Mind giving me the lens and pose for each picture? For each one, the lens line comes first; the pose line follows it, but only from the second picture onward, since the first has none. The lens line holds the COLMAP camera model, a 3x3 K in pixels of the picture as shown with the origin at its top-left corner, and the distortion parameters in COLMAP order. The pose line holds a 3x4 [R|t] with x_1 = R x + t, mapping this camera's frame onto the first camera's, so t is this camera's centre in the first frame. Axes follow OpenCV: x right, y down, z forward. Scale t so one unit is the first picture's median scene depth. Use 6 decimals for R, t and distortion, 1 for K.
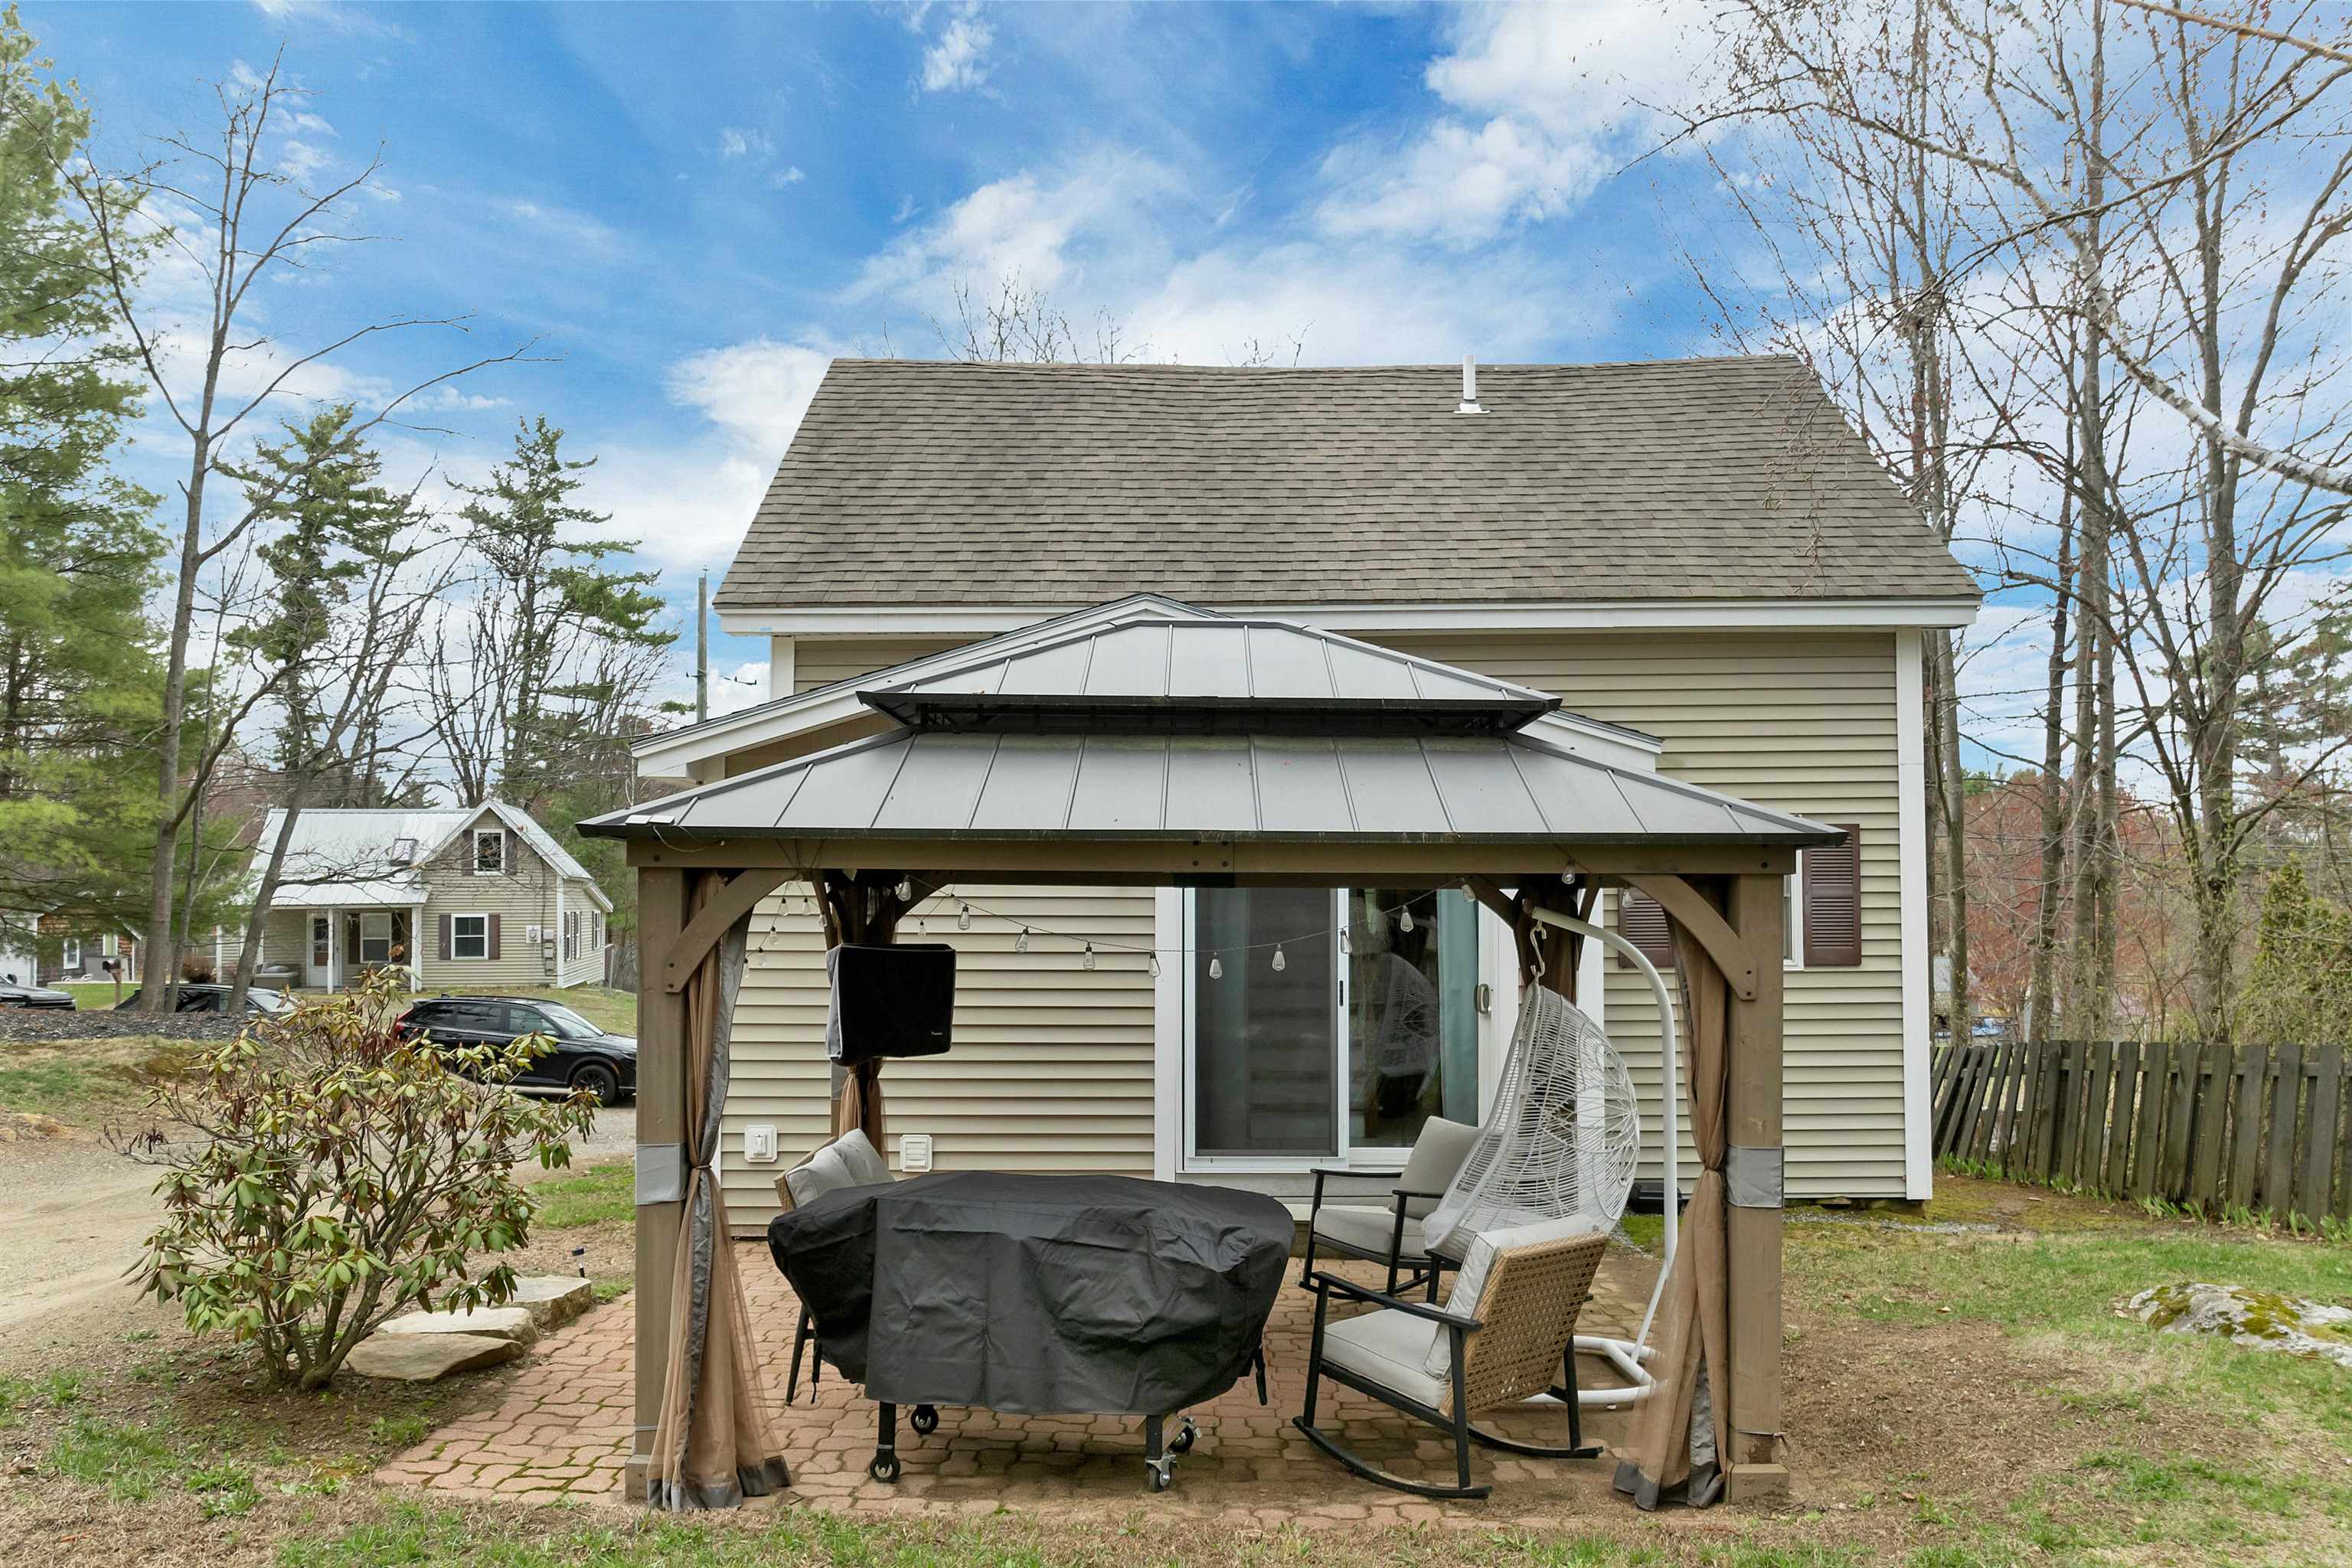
lens RADIAL K [[1659.6, 0, 1173.7], [0, 1659.6, 885.8], [0, 0, 1]] dist [-0.032506, 0.000101]
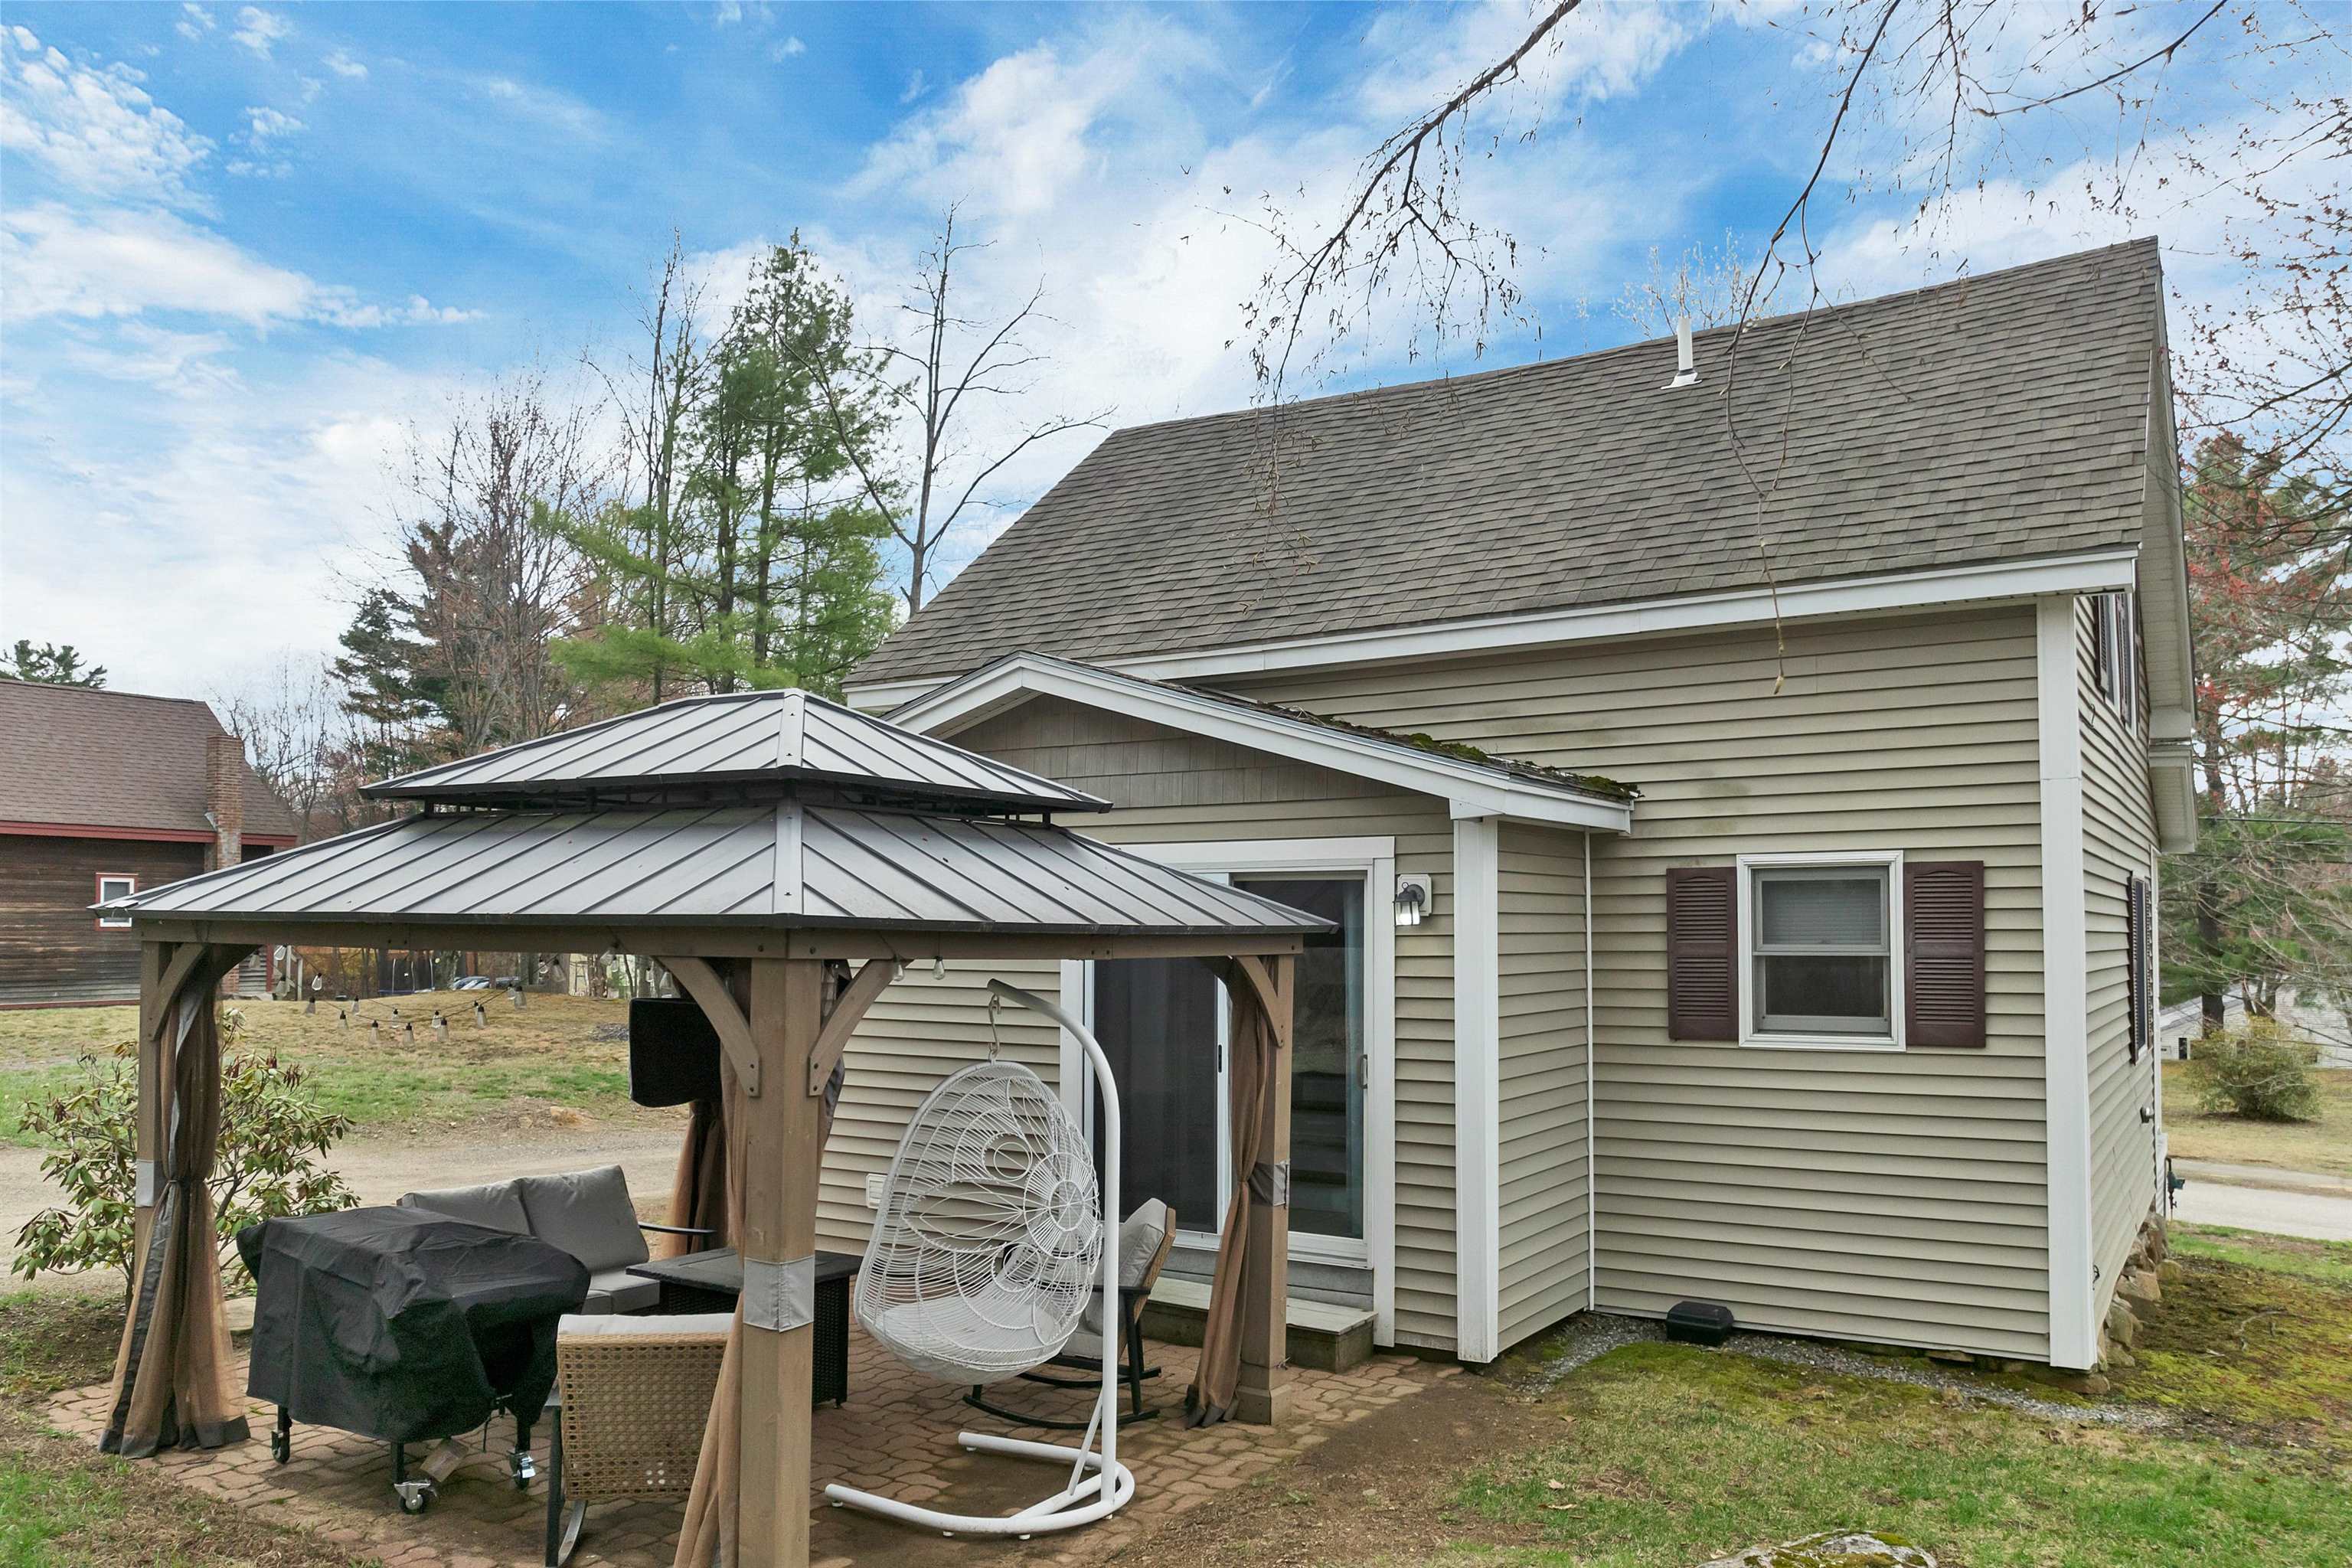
lens RADIAL K [[1659.6, 0, 1173.7], [0, 1659.6, 885.8], [0, 0, 1]] dist [-0.032506, 0.000101]
pose [[0.855759, -0.011746, -0.517242, 0.489216], [0.003395, 0.999848, -0.017090, -0.014359], [0.517364, 0.012869, 0.855669, 0.161431]]
